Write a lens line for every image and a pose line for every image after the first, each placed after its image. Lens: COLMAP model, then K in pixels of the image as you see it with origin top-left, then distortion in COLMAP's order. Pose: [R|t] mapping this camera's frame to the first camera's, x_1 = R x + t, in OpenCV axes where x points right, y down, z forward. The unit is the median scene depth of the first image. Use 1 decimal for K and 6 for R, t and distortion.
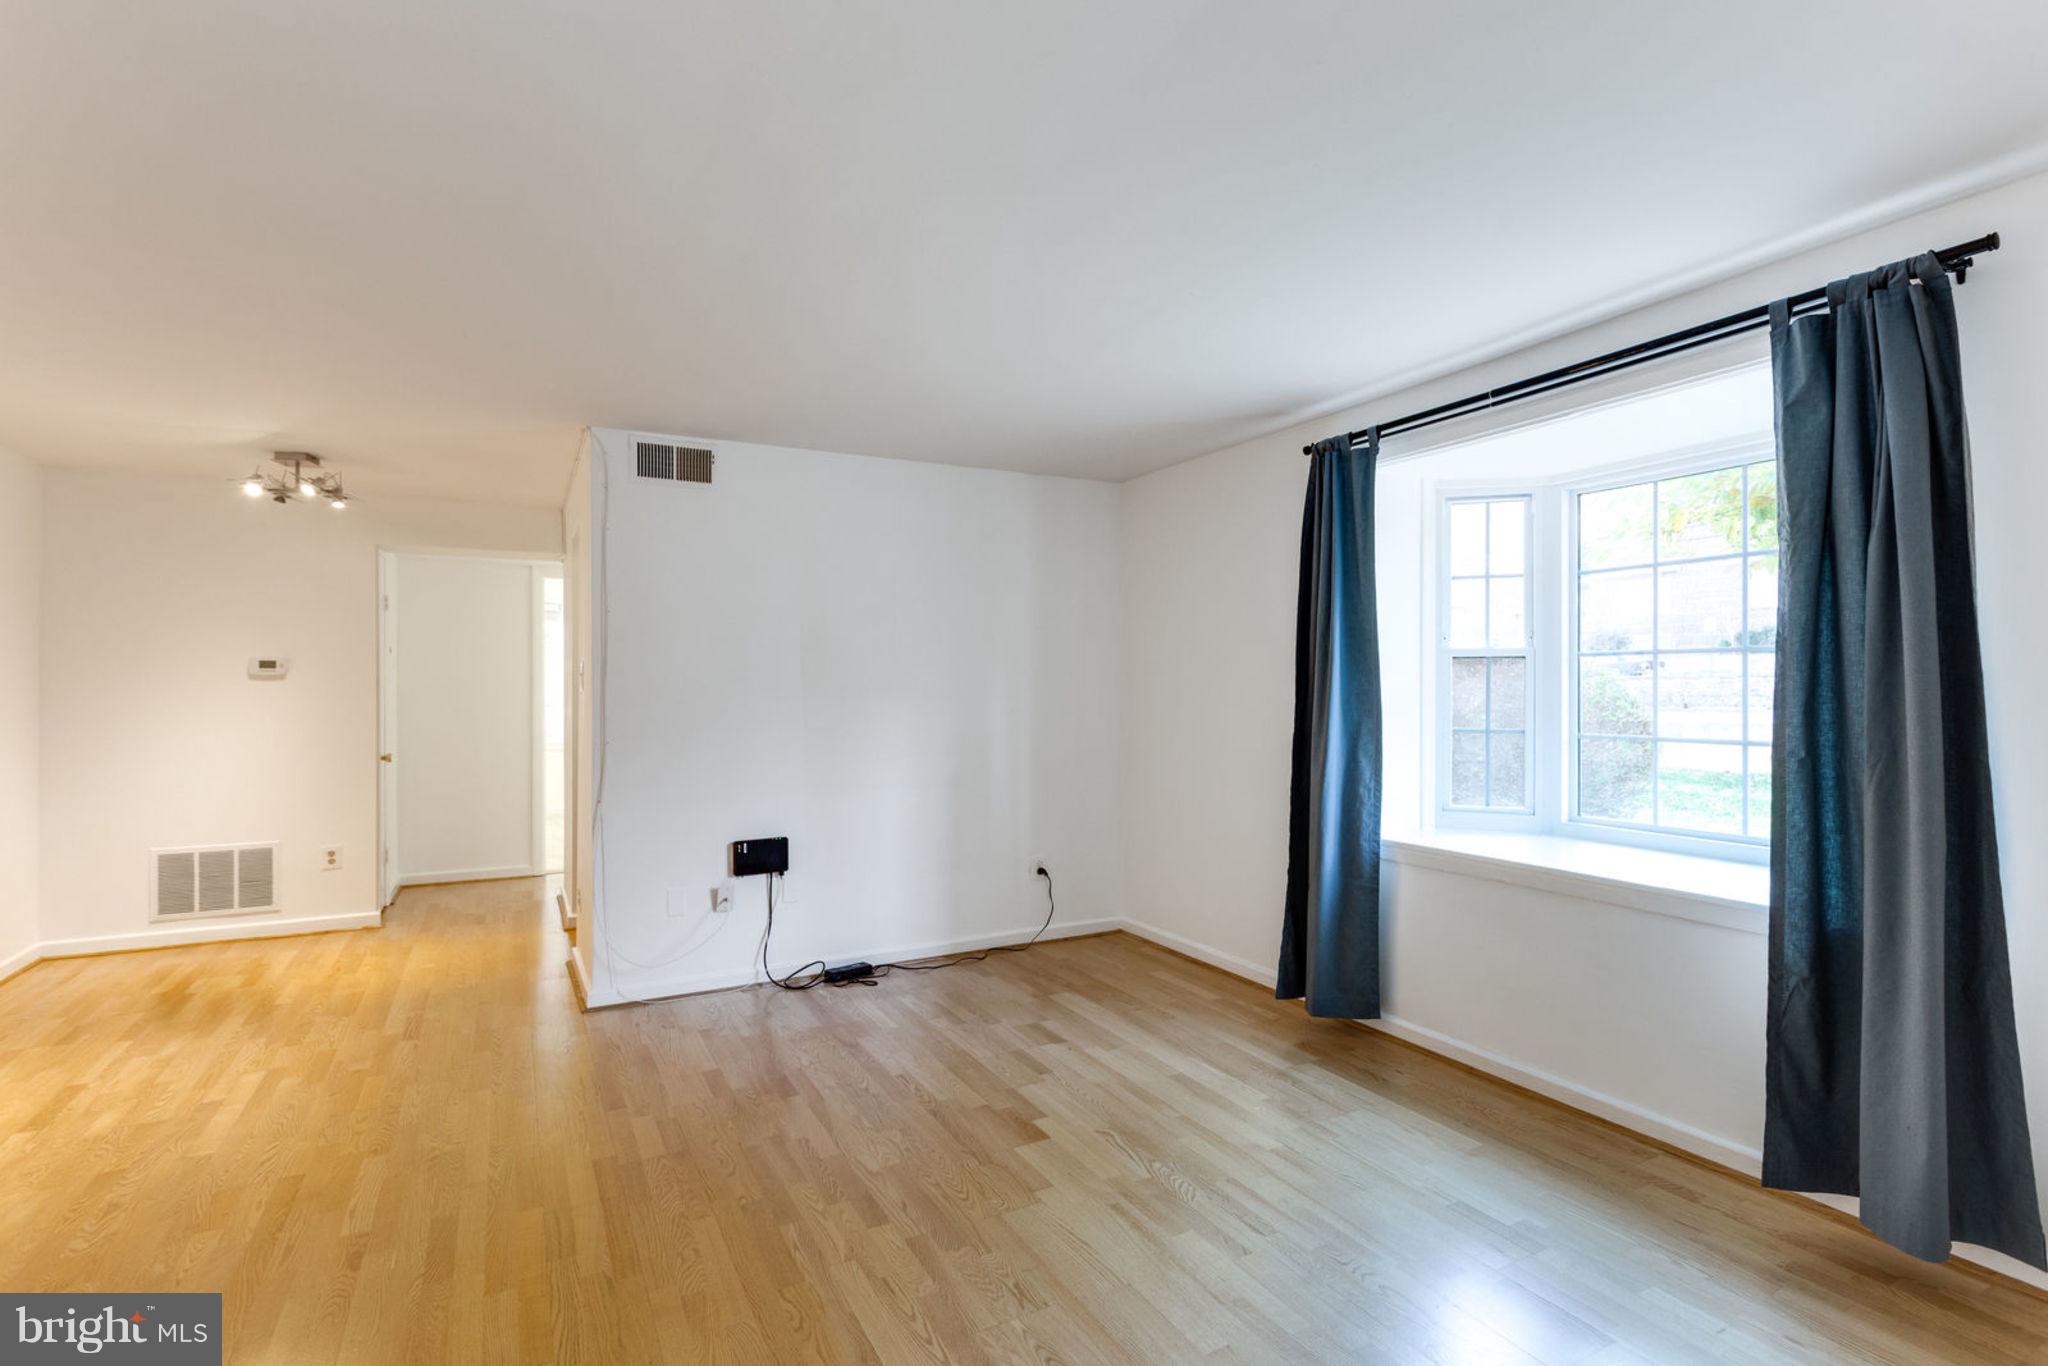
lens RADIAL K [[985.5, 0, 1092.1], [0, 985.5, 697.1], [0, 0, 1]] dist [0.007678, -0.005866]
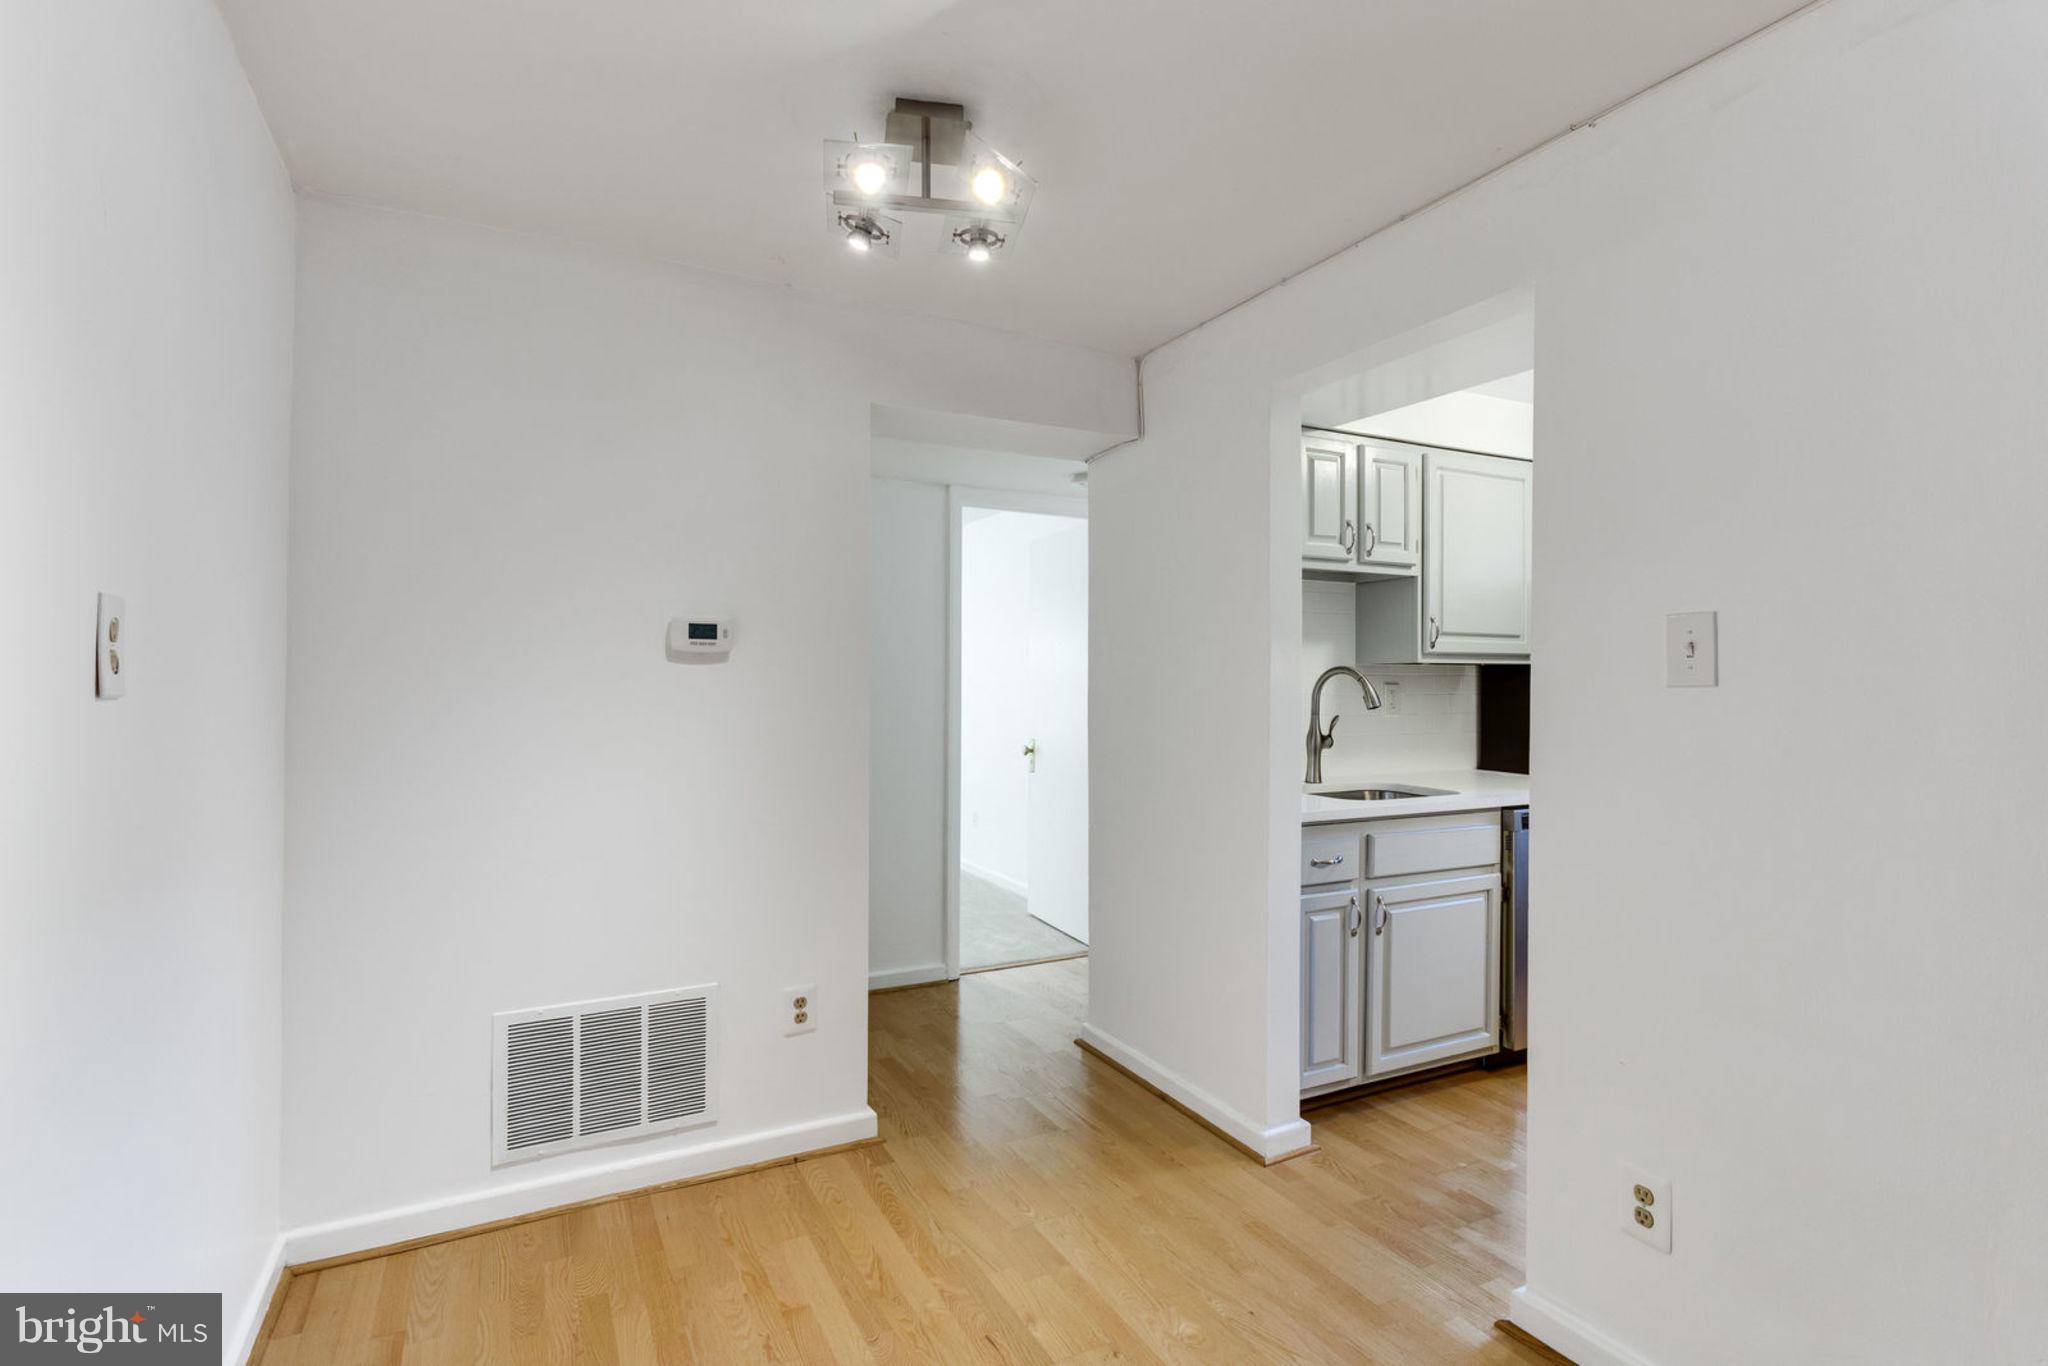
lens RADIAL K [[985.5, 0, 1015.7], [0, 985.5, 667.3], [0, 0, 1]] dist [0.007678, -0.005866]
pose [[0.999292, -0.006944, -0.036989, -0.661270], [0.006329, 0.999840, -0.016717, -0.005448], [0.037099, 0.016471, 0.999176, 0.509664]]
